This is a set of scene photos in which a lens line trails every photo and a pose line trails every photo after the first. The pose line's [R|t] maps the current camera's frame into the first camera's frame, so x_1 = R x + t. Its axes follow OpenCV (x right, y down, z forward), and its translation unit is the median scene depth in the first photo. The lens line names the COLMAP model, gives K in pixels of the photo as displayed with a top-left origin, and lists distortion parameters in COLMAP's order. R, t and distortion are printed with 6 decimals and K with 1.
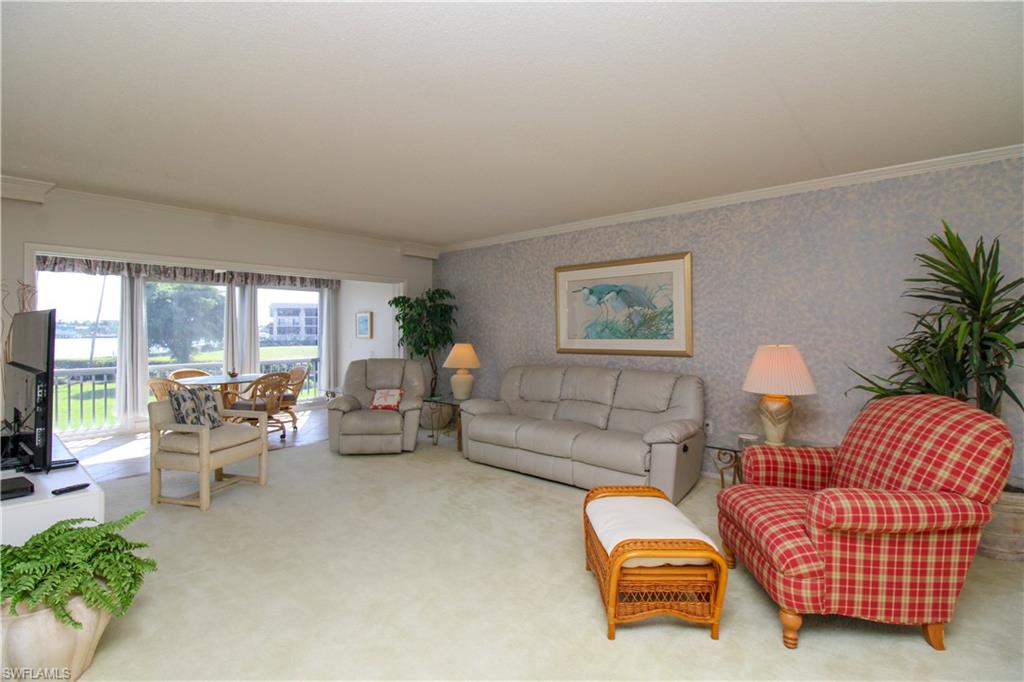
lens RADIAL K [[470.2, 0, 512.1], [0, 470.2, 325.6], [0, 0, 1]] dist [-0.000600, -0.012925]
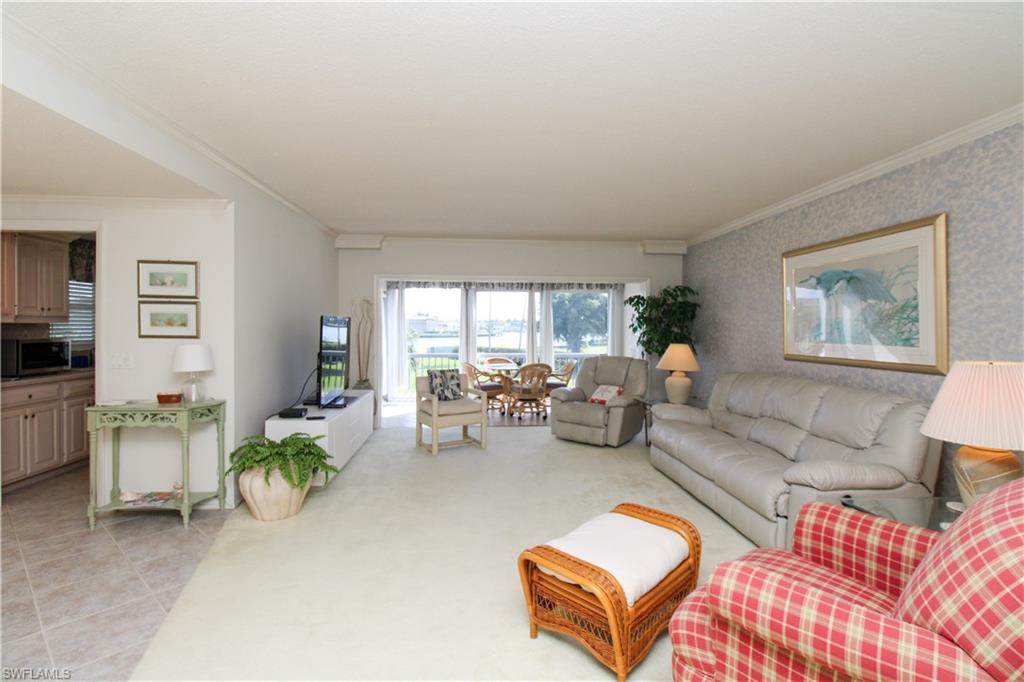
lens RADIAL K [[481.9, 0, 509.7], [0, 481.9, 328.4], [0, 0, 1]] dist [0.000704, -0.009544]
pose [[0.707905, 0.009247, -0.706247, 0.377672], [-0.000990, 0.999926, 0.012099, -0.004678], [0.706307, -0.007866, 0.707862, 0.097759]]
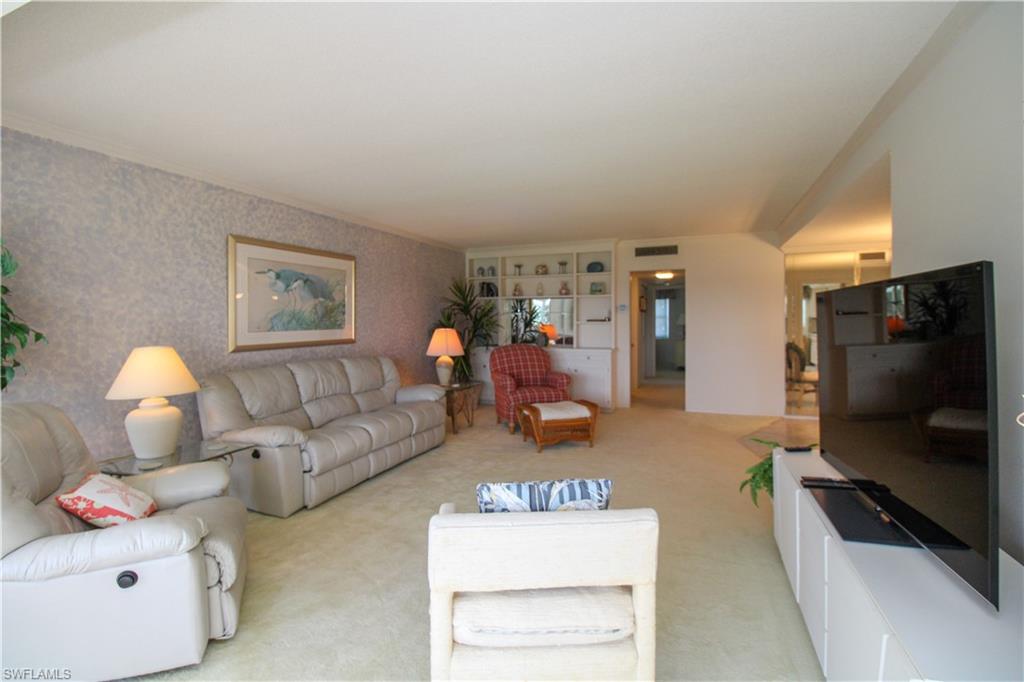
lens RADIAL K [[470.2, 0, 512.1], [0, 470.2, 325.6], [0, 0, 1]] dist [-0.000600, -0.012925]
pose [[-0.328336, -0.003755, 0.944554, -0.805731], [-0.000524, 0.999993, 0.003793, 0.014968], [-0.944561, 0.000751, -0.328335, 0.908875]]
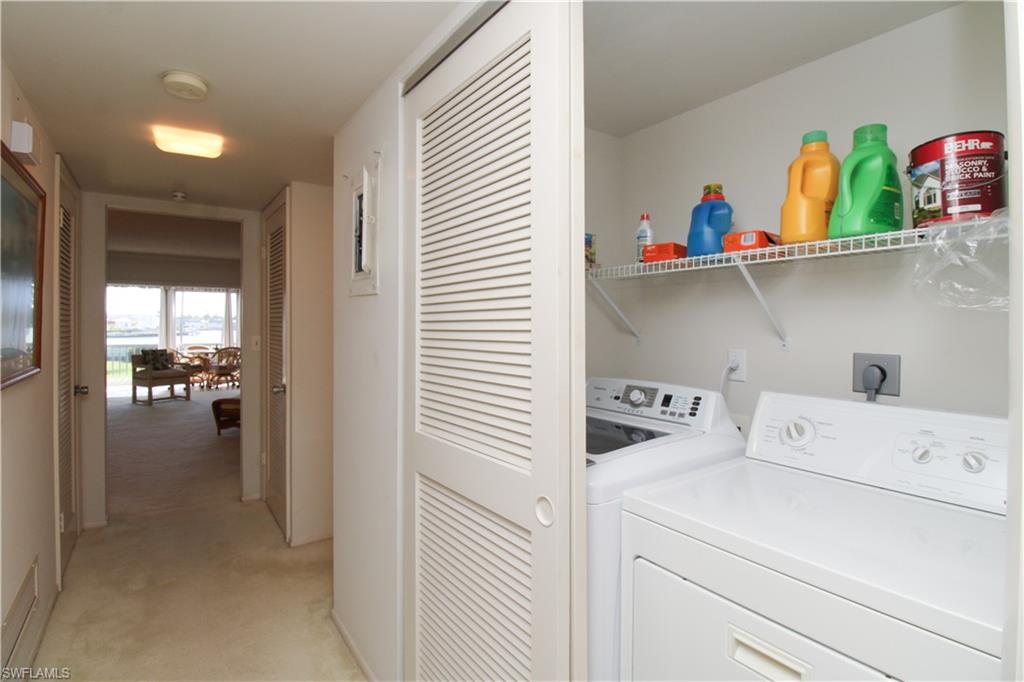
lens RADIAL K [[481.9, 0, 509.7], [0, 481.9, 328.4], [0, 0, 1]] dist [0.000704, -0.009544]
pose [[0.974747, 0.008944, -0.223133, 1.024491], [-0.005508, 0.999857, 0.016015, 0.000851], [0.223244, -0.014382, 0.974657, -0.547152]]
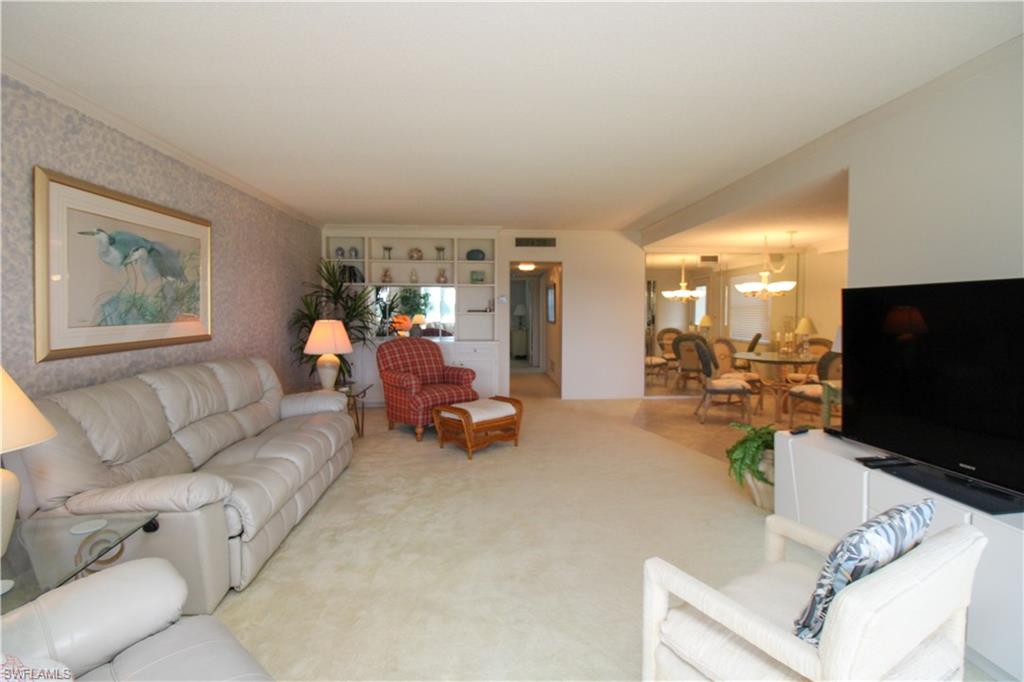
lens RADIAL K [[470.2, 0, 512.1], [0, 470.2, 325.6], [0, 0, 1]] dist [-0.000600, -0.012925]
pose [[-0.700768, -0.021249, 0.713073, -0.577311], [-0.005088, 0.999680, 0.024790, 0.012519], [-0.713371, 0.013744, -0.700652, 1.086458]]
